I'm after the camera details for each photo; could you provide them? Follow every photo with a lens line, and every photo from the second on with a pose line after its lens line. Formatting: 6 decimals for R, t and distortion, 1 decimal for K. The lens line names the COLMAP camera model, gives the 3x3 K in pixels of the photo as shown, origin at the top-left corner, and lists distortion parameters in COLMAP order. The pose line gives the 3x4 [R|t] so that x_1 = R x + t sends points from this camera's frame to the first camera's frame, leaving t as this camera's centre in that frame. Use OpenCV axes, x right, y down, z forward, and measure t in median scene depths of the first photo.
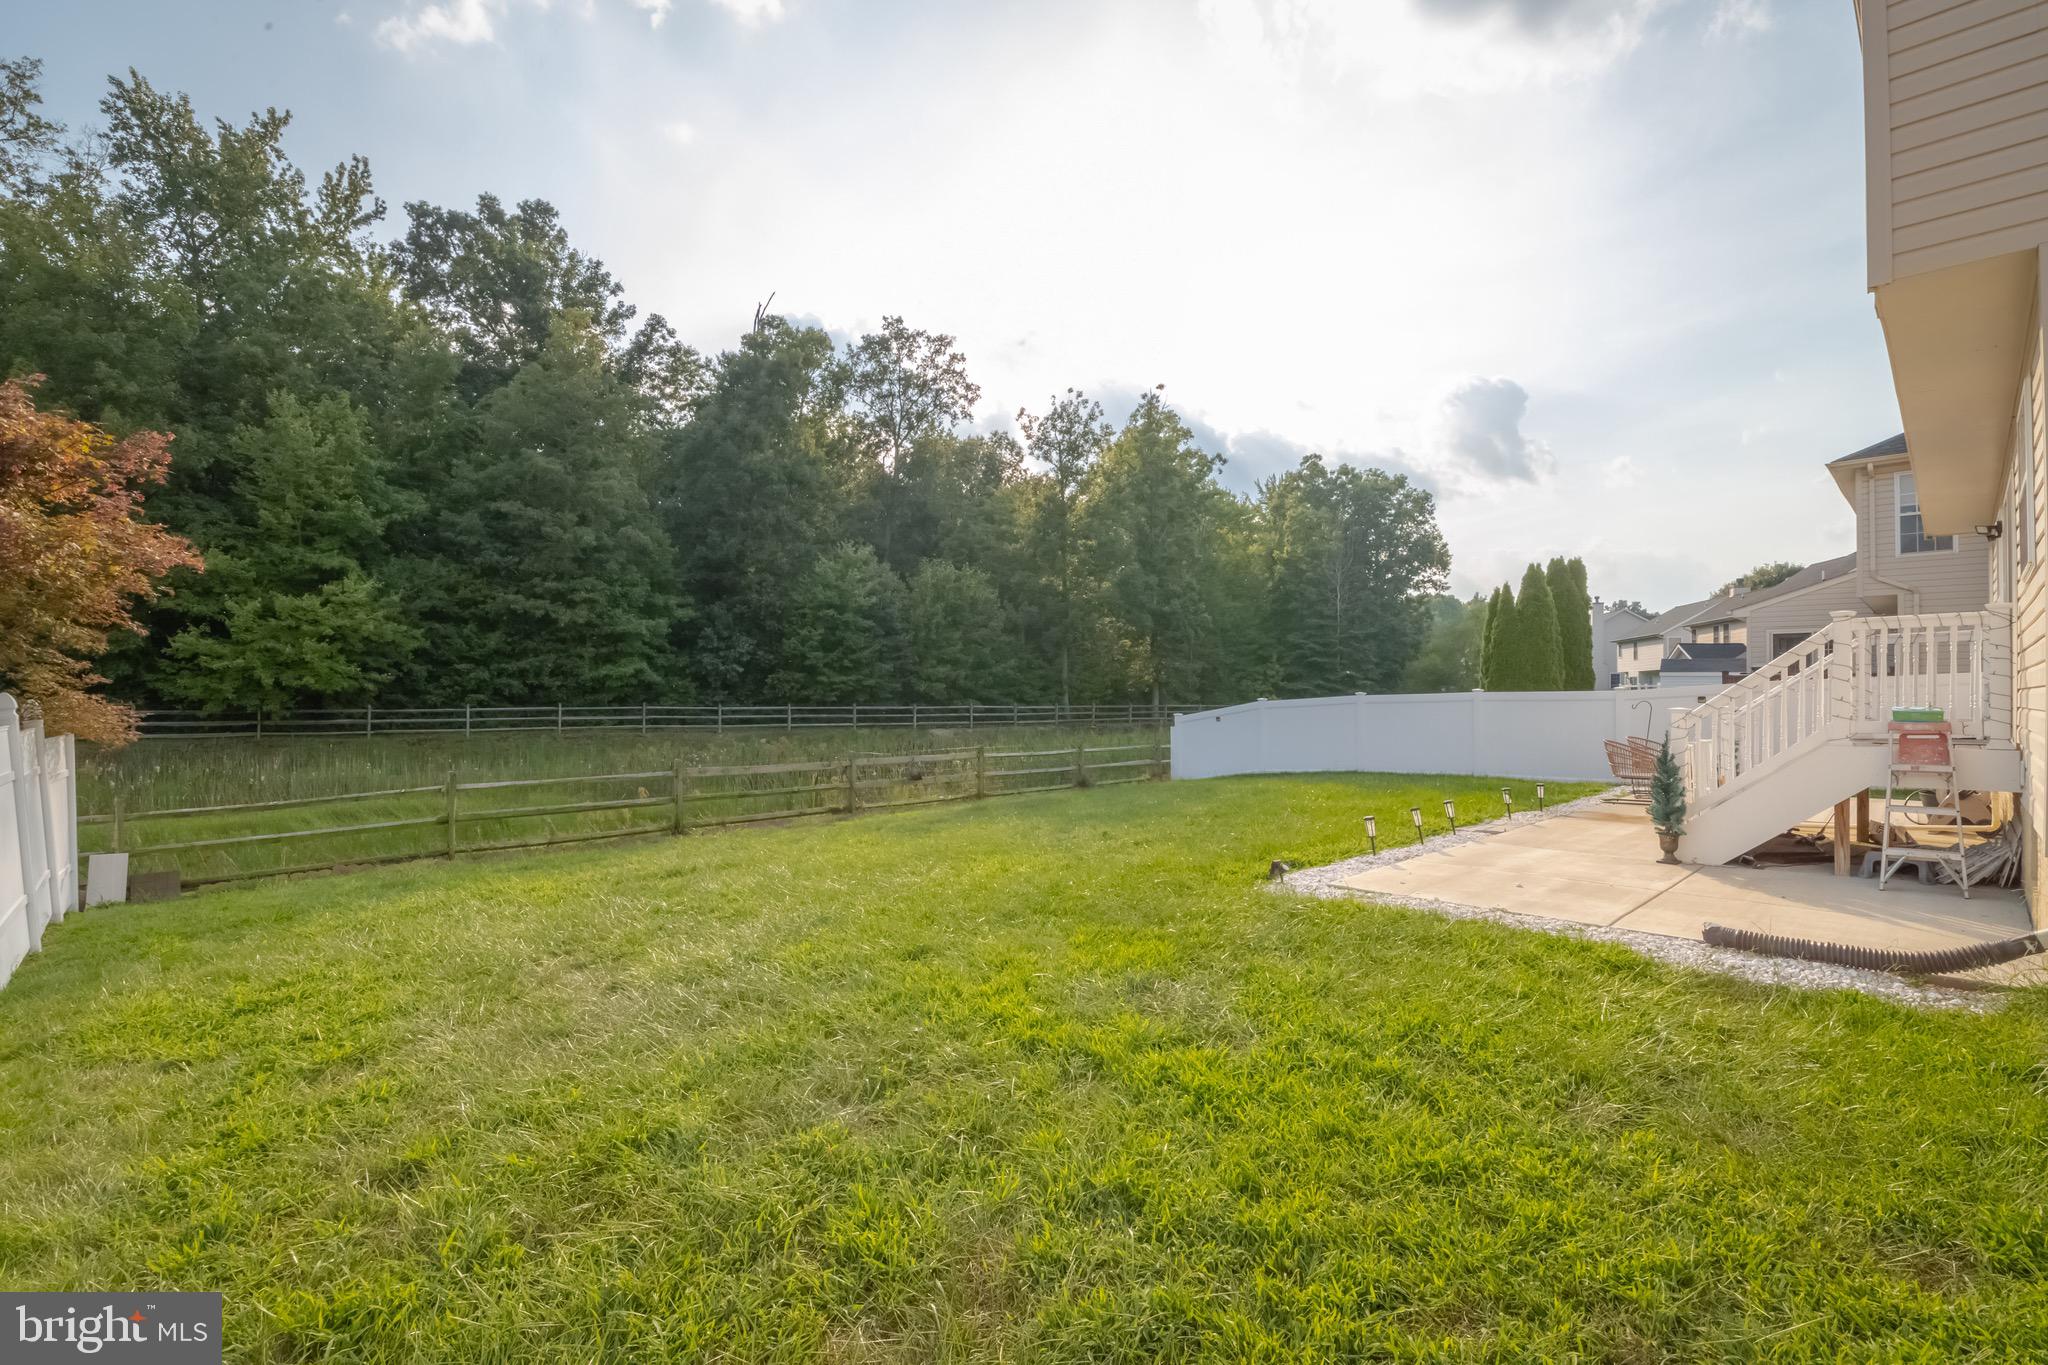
lens RADIAL K [[936.8, 0, 1024.0], [0, 936.8, 682.5], [0, 0, 1]] dist [0.001323, 0.000106]
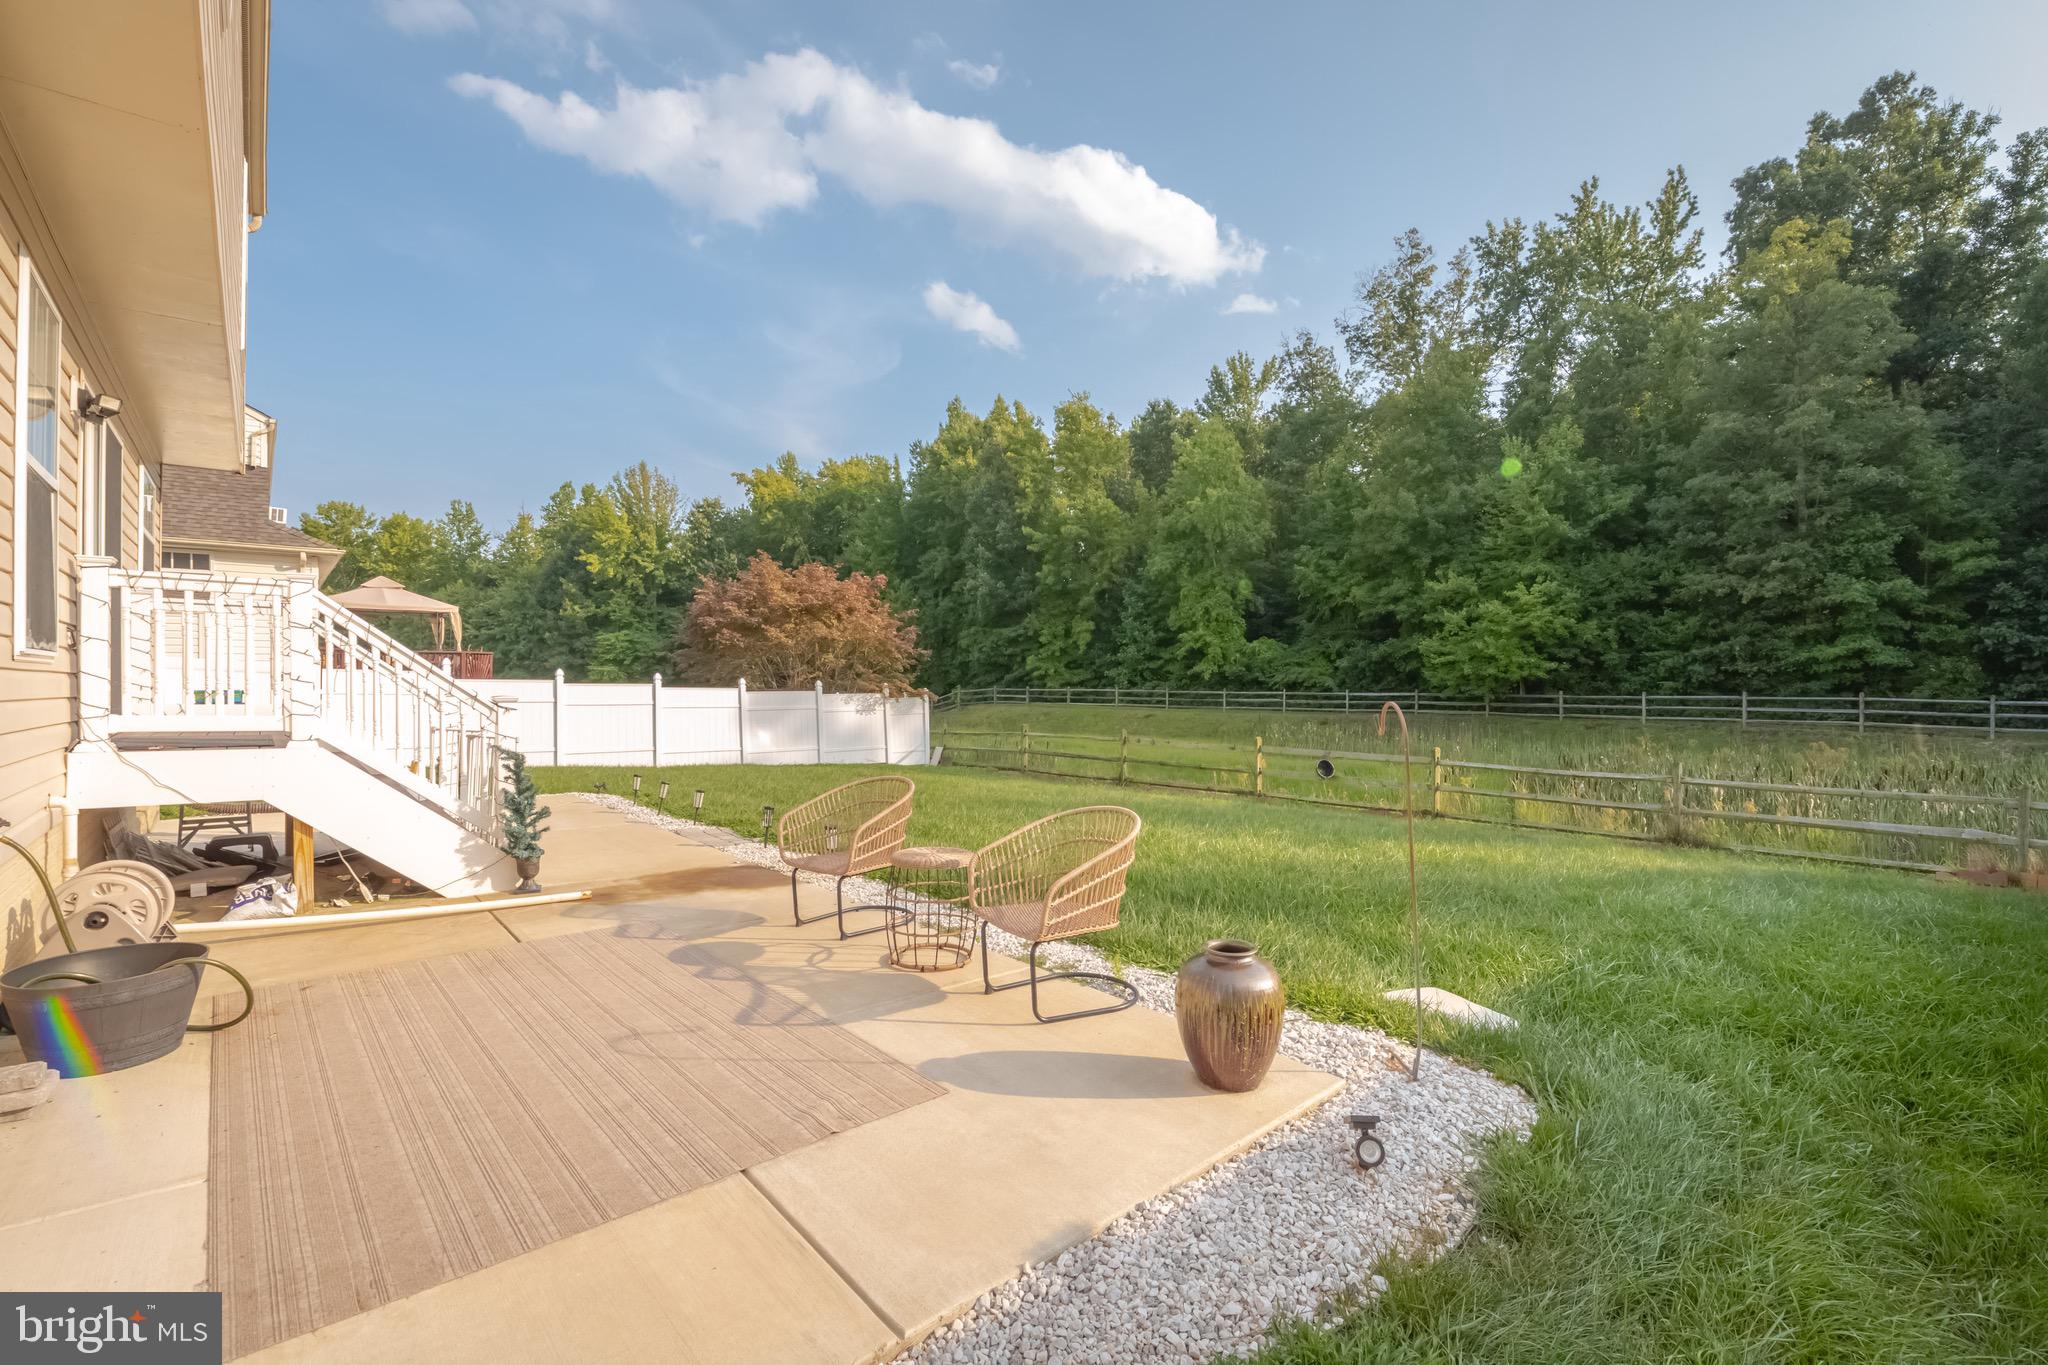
lens RADIAL K [[898.3, 0, 1024.0], [0, 898.3, 682.5], [0, 0, 1]] dist [-0.001109, -0.010602]
pose [[-0.045234, 0.000229, -0.998976, 0.364024], [0.011320, 0.999936, -0.000284, 0.006123], [0.998912, -0.011322, -0.045233, 0.363500]]
